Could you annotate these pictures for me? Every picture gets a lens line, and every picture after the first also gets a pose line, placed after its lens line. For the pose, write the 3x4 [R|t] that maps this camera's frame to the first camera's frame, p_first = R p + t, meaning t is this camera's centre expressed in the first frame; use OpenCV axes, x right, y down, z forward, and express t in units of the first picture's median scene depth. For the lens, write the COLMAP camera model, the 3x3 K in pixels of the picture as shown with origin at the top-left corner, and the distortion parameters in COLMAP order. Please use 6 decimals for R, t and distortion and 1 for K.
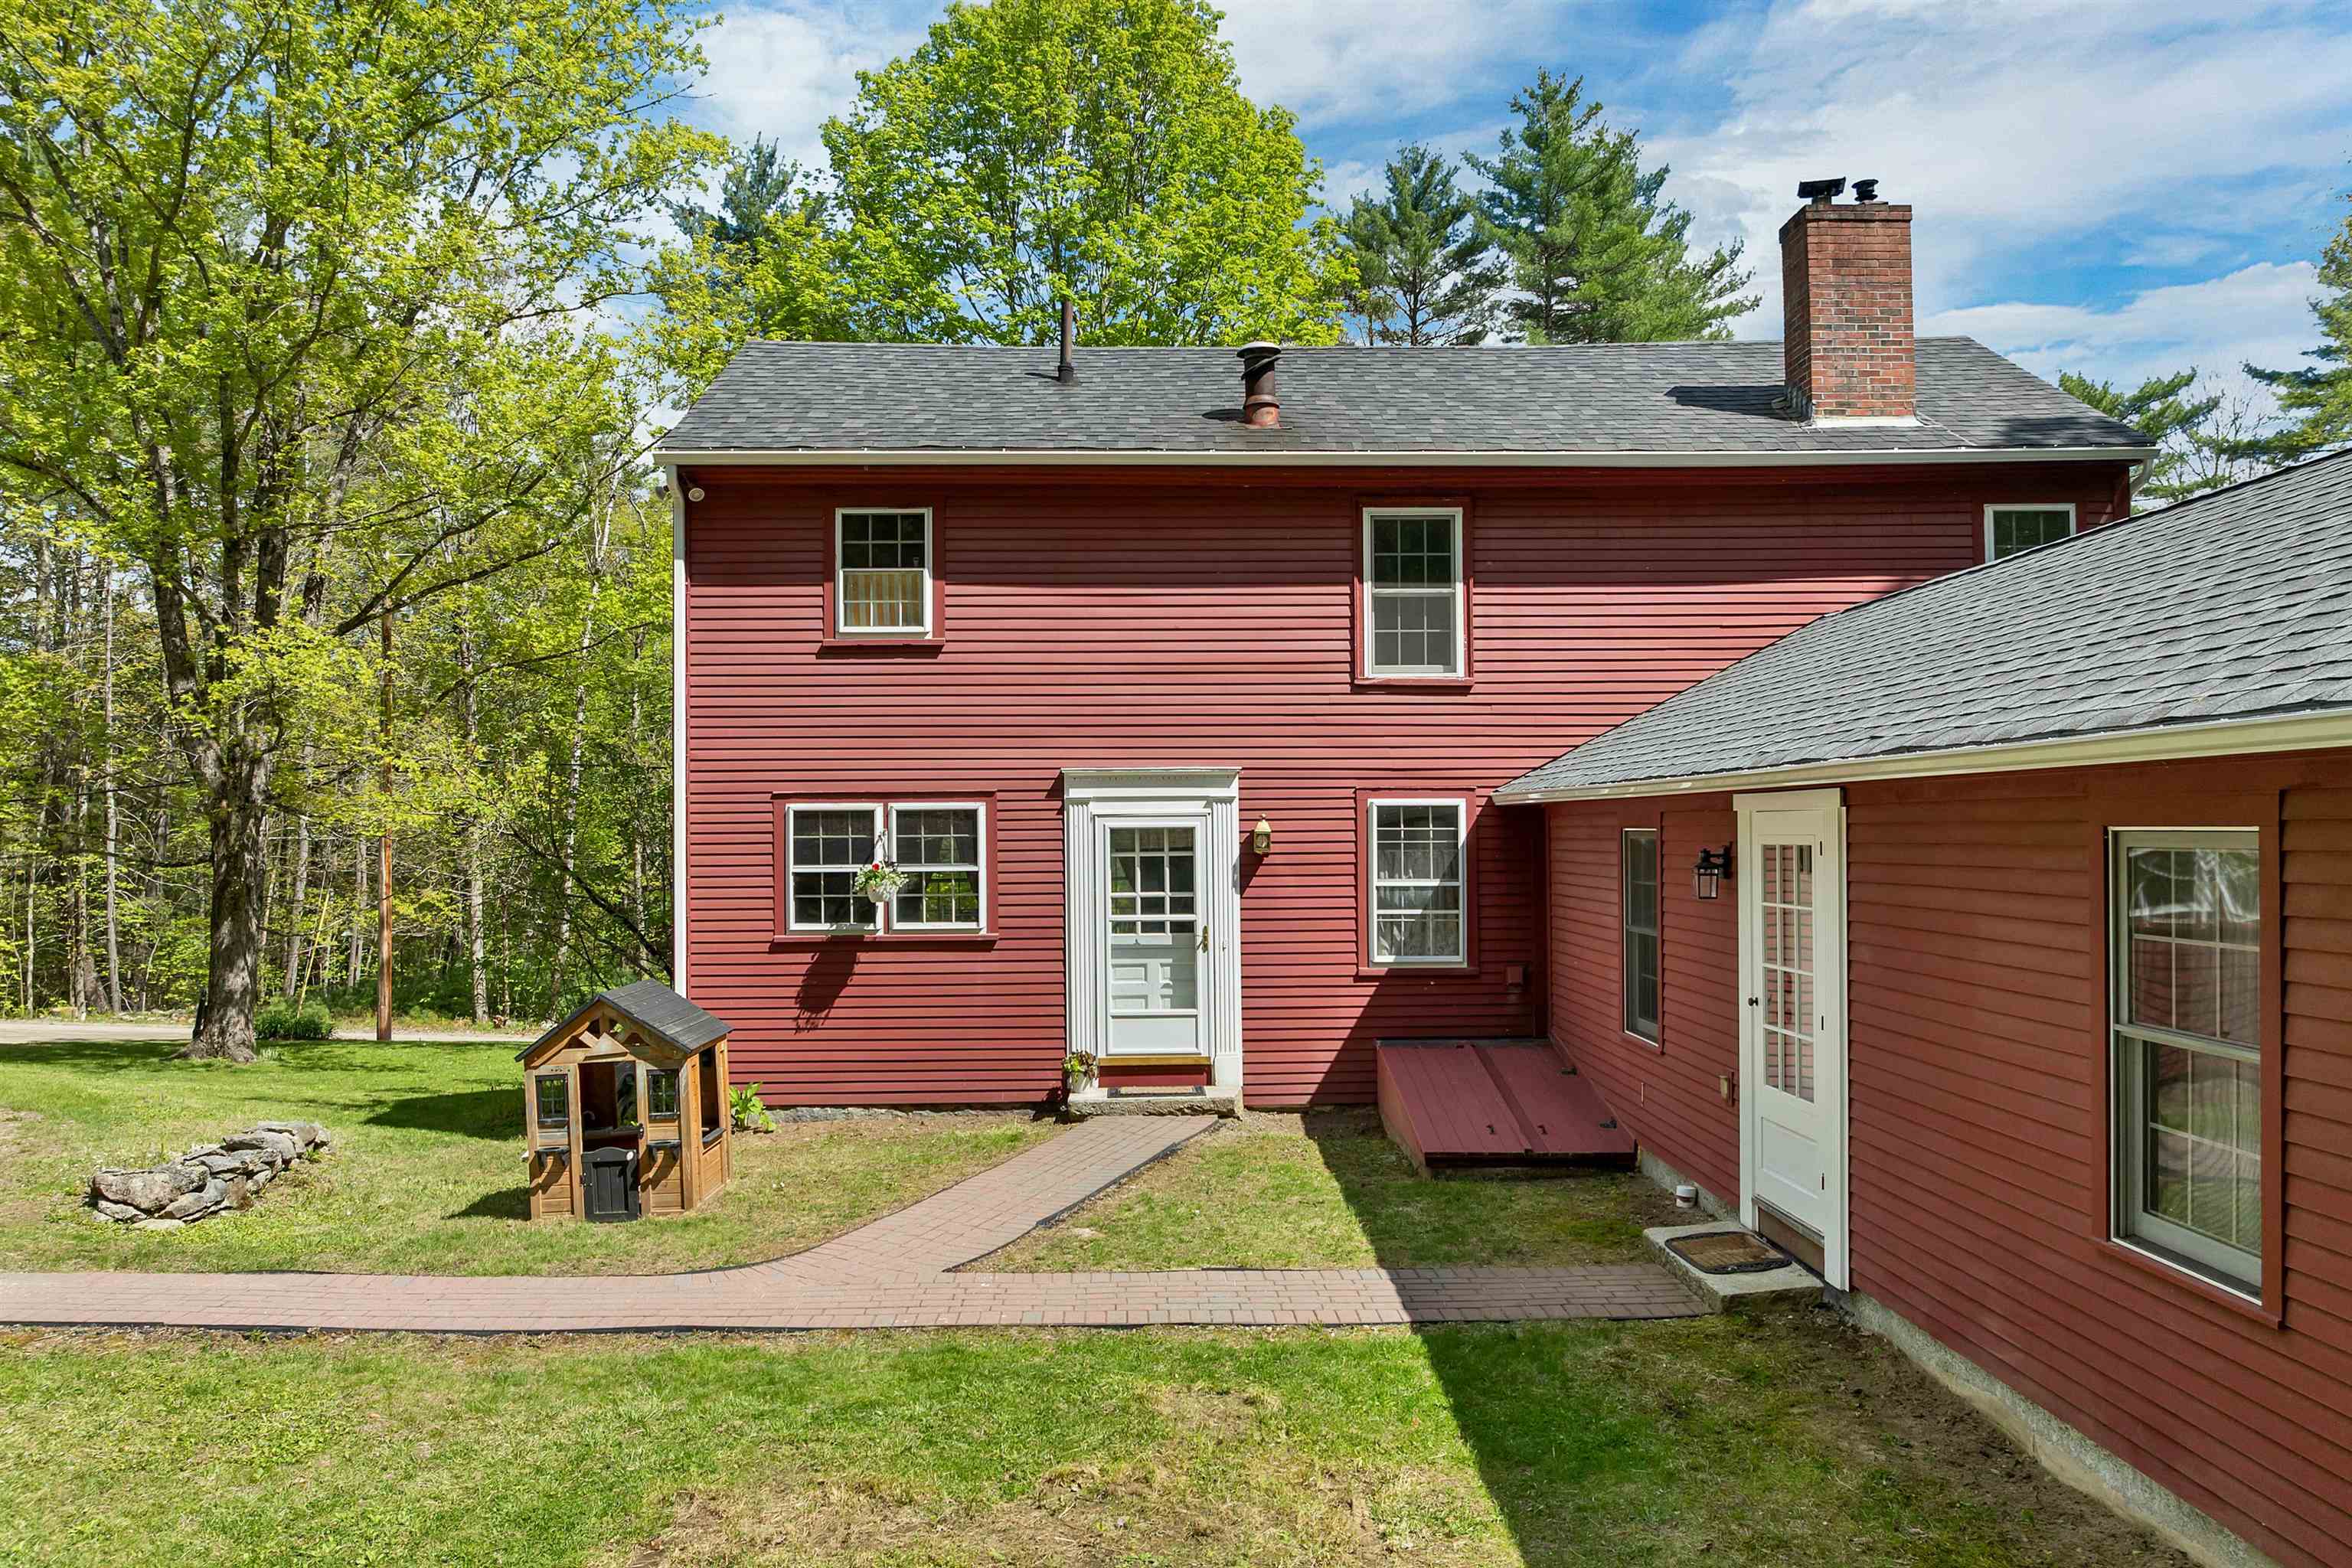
lens RADIAL K [[1693.0, 0, 1183.1], [0, 1693.0, 833.2], [0, 0, 1]] dist [-0.002385, 0.000124]
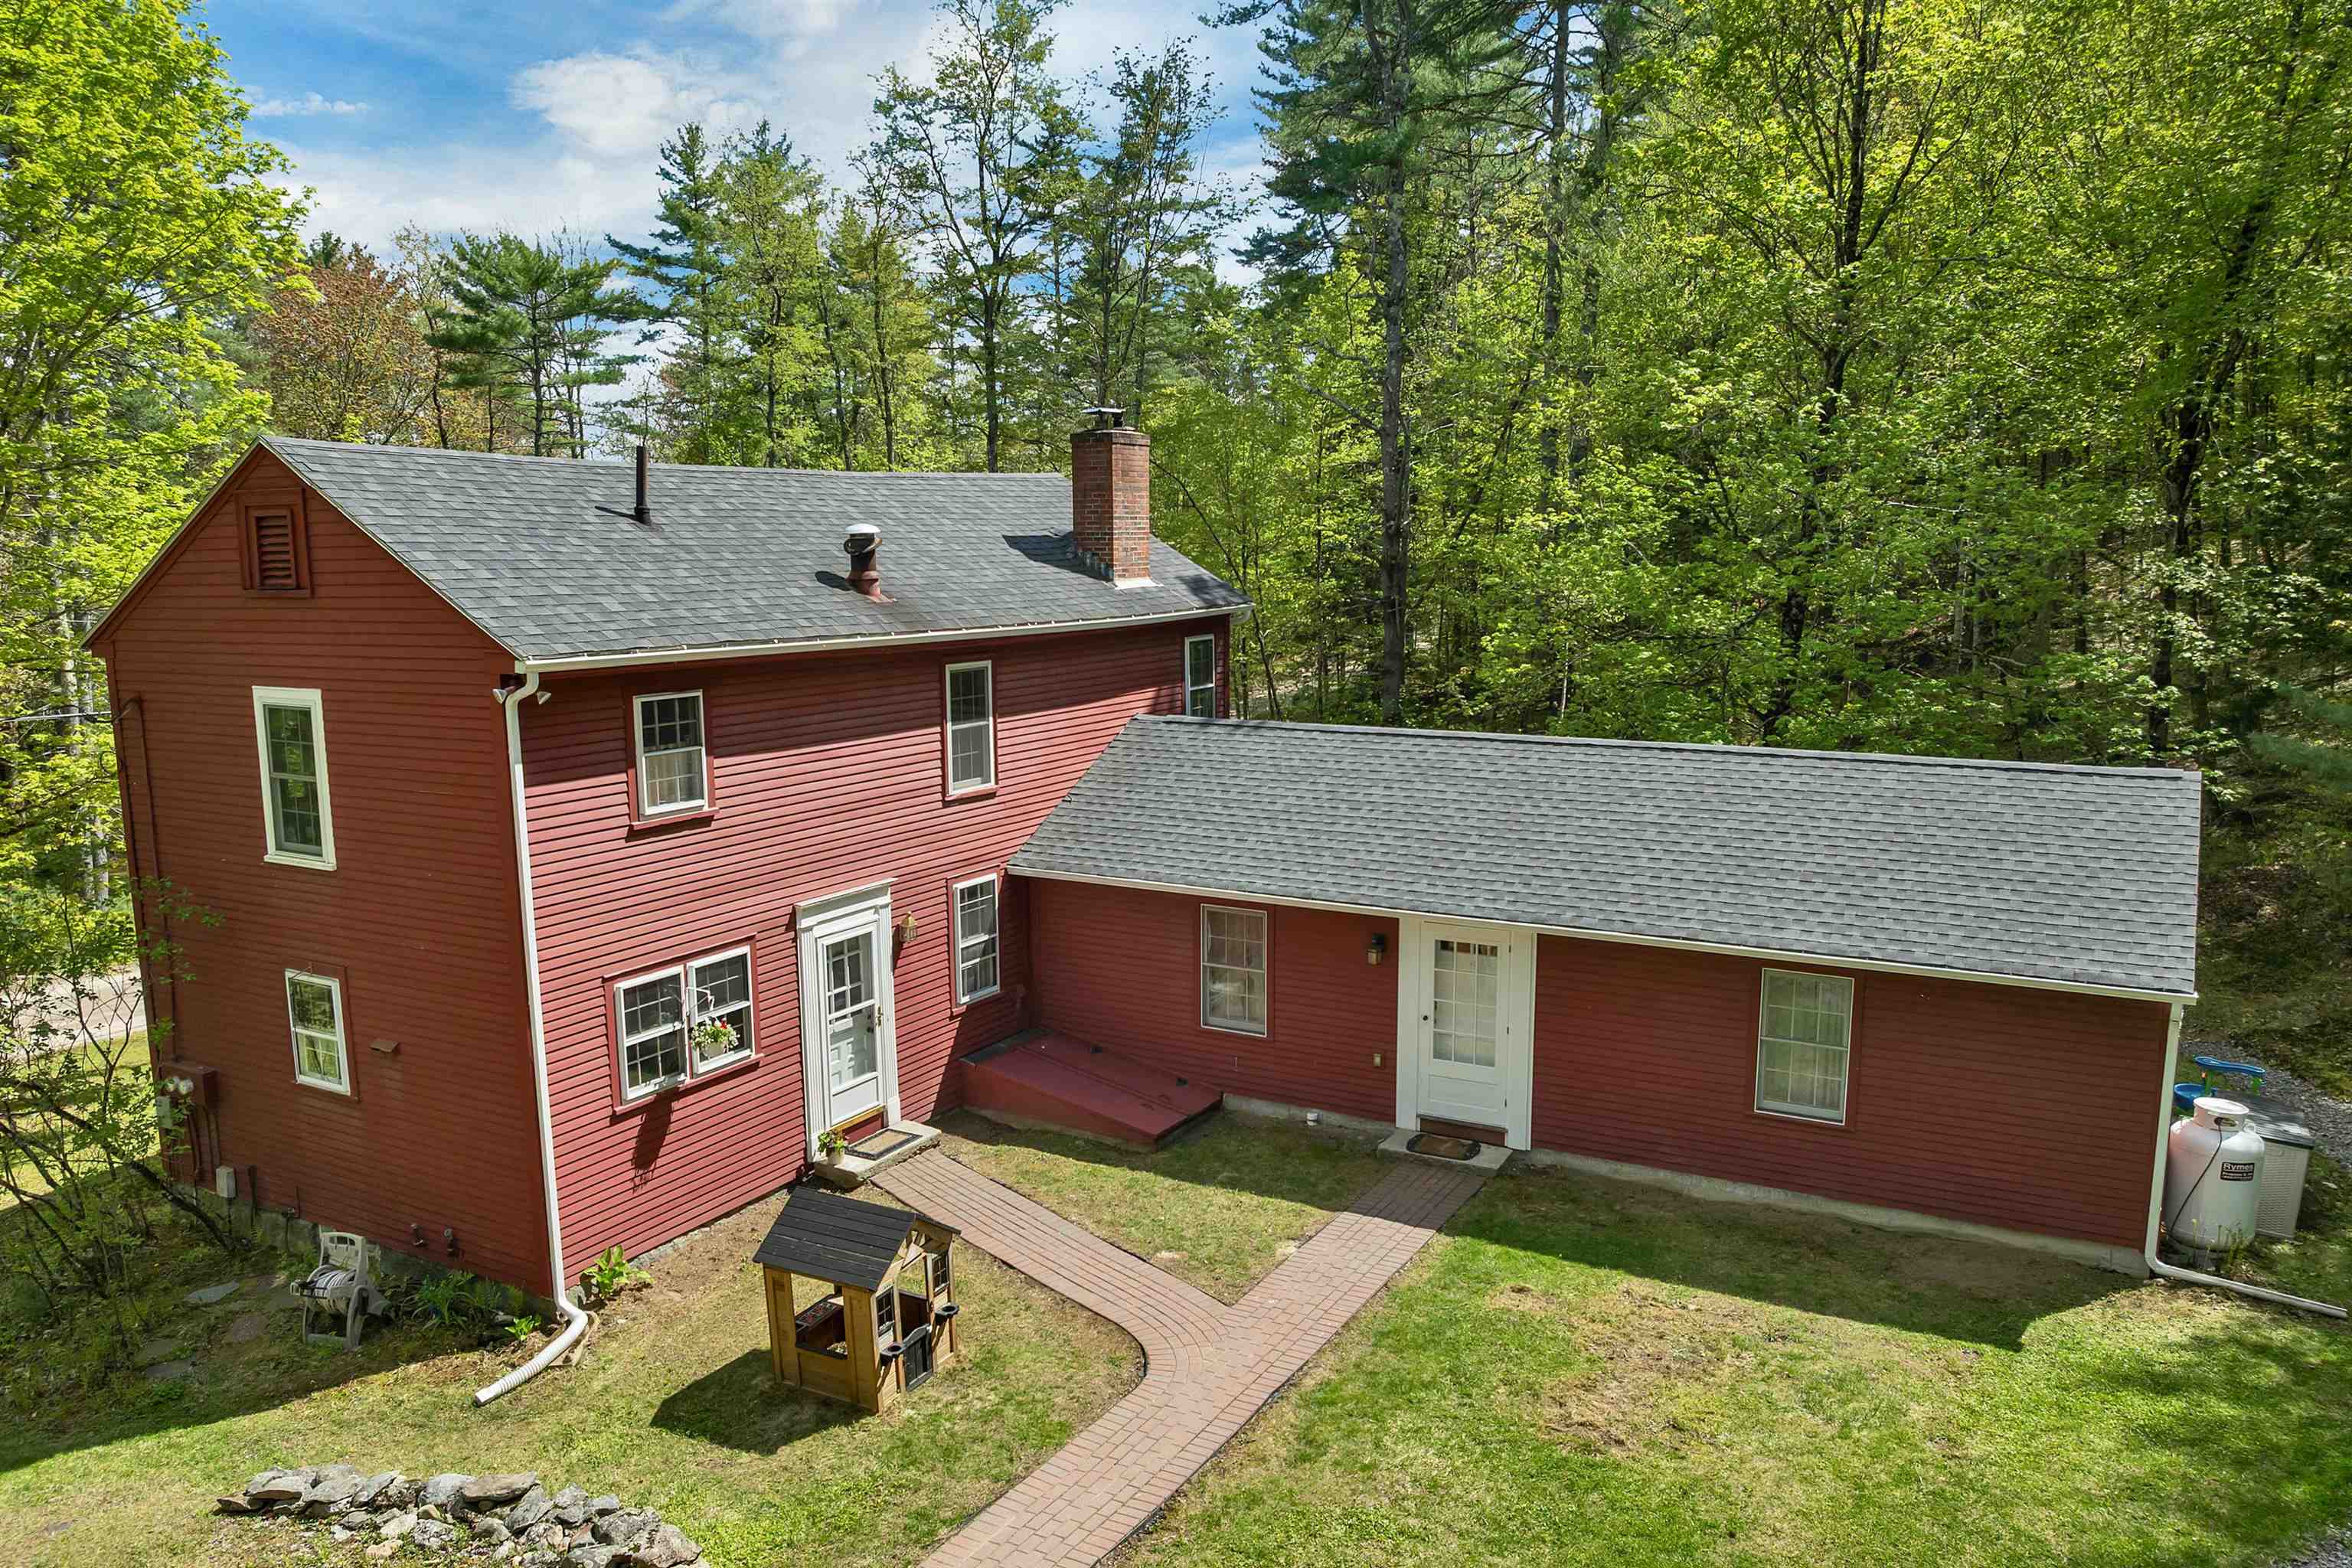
lens RADIAL K [[1693.0, 0, 1183.1], [0, 1693.0, 833.2], [0, 0, 1]] dist [-0.002385, 0.000124]
pose [[0.517802, -0.139881, 0.843987, -0.916353], [0.007414, 0.987239, 0.159075, -0.271648], [-0.855469, -0.076112, 0.512231, 0.172517]]
